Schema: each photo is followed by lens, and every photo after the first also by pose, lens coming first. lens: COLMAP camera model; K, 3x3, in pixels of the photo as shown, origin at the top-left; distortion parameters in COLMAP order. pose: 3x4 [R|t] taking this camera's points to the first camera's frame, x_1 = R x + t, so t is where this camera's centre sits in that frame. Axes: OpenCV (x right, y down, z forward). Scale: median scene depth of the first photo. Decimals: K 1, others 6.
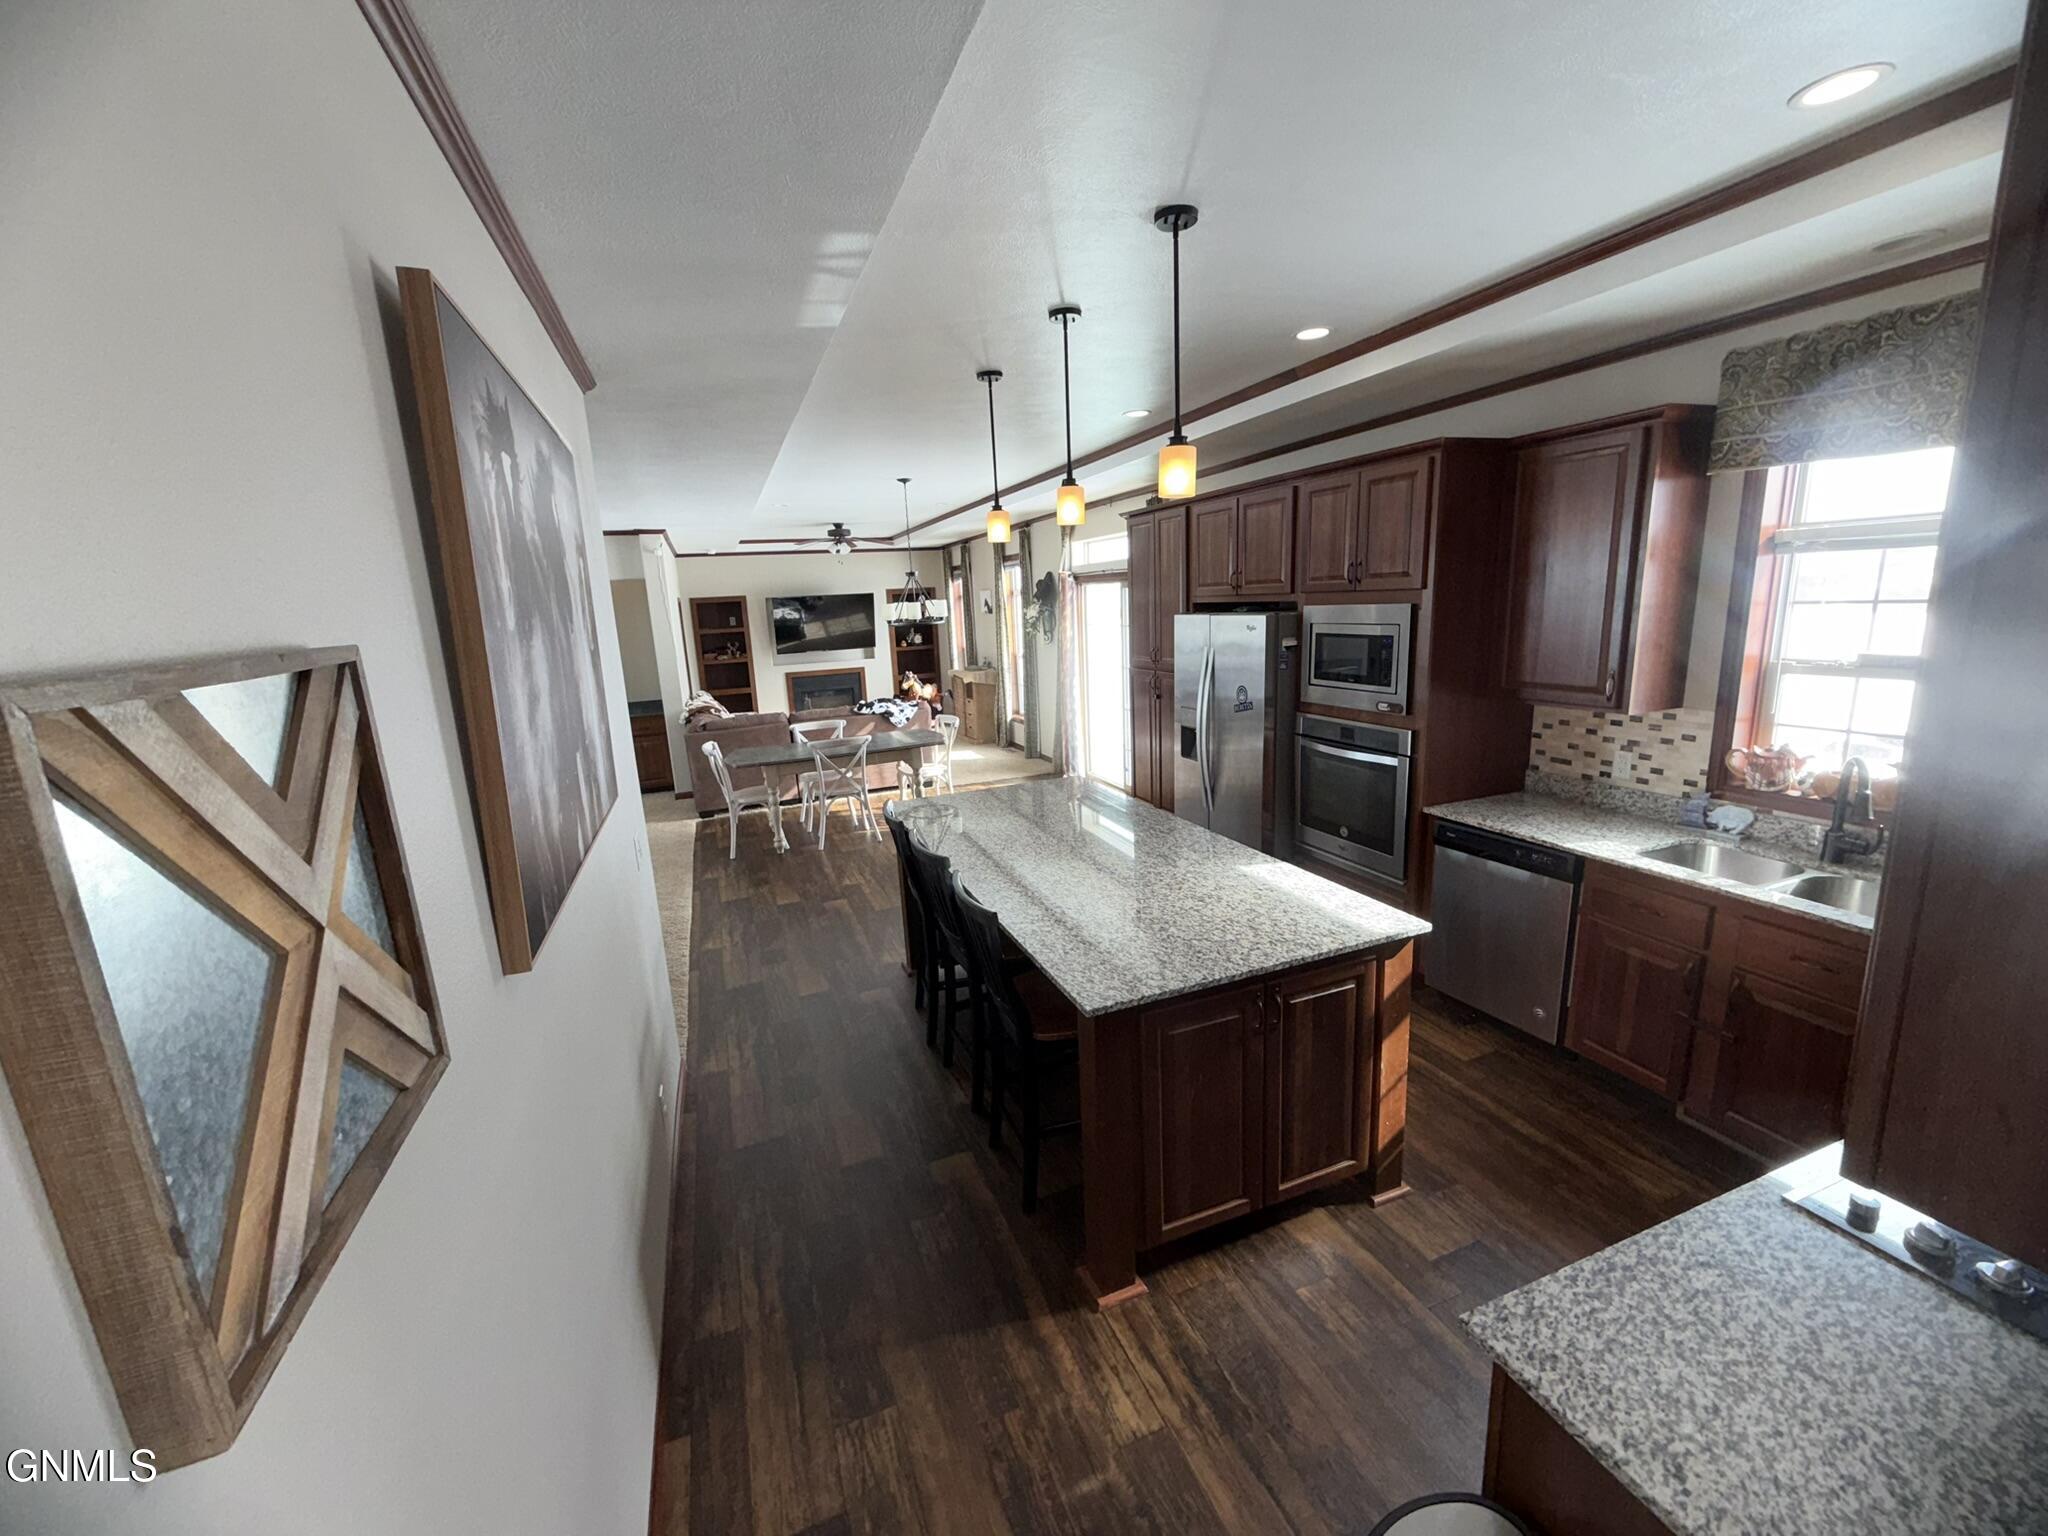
lens RADIAL K [[820.0, 0, 1025.8], [0, 820.0, 761.7], [0, 0, 1]] dist [-0.000556, 0.000004]
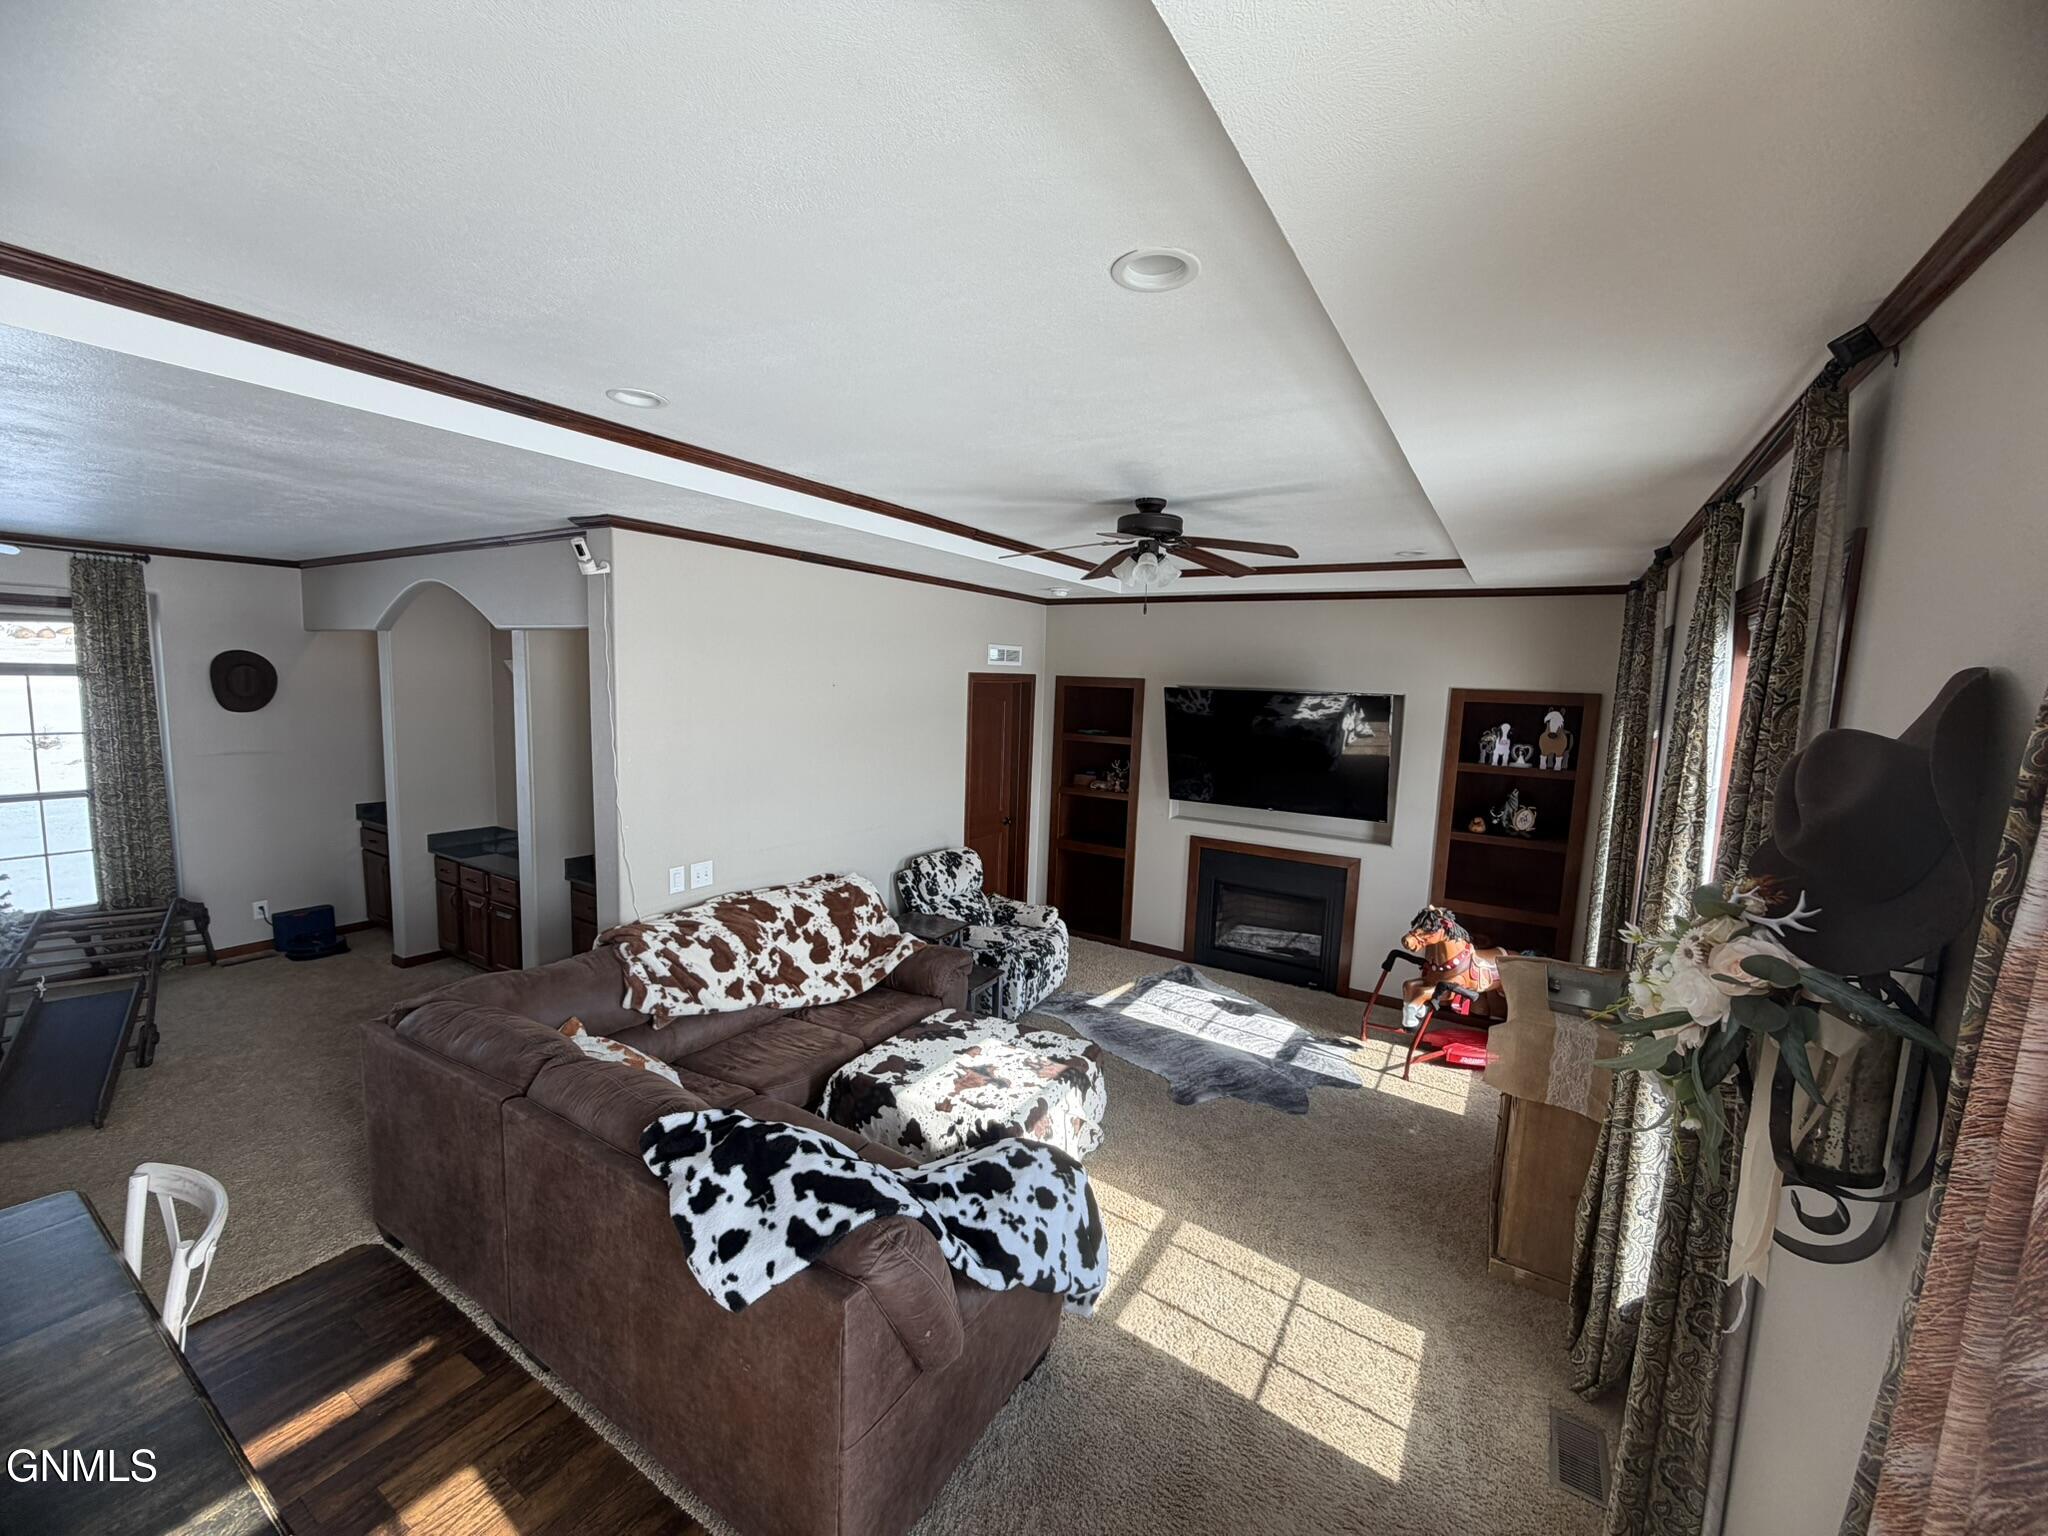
lens RADIAL K [[820.0, 0, 1014.3], [0, 820.0, 769.9], [0, 0, 1]] dist [-0.000556, 0.000004]
pose [[0.600850, 0.160847, -0.783012, 0.027391], [-0.224482, 0.974080, 0.027839, -0.138624], [0.767194, 0.159045, 0.621384, 0.606115]]
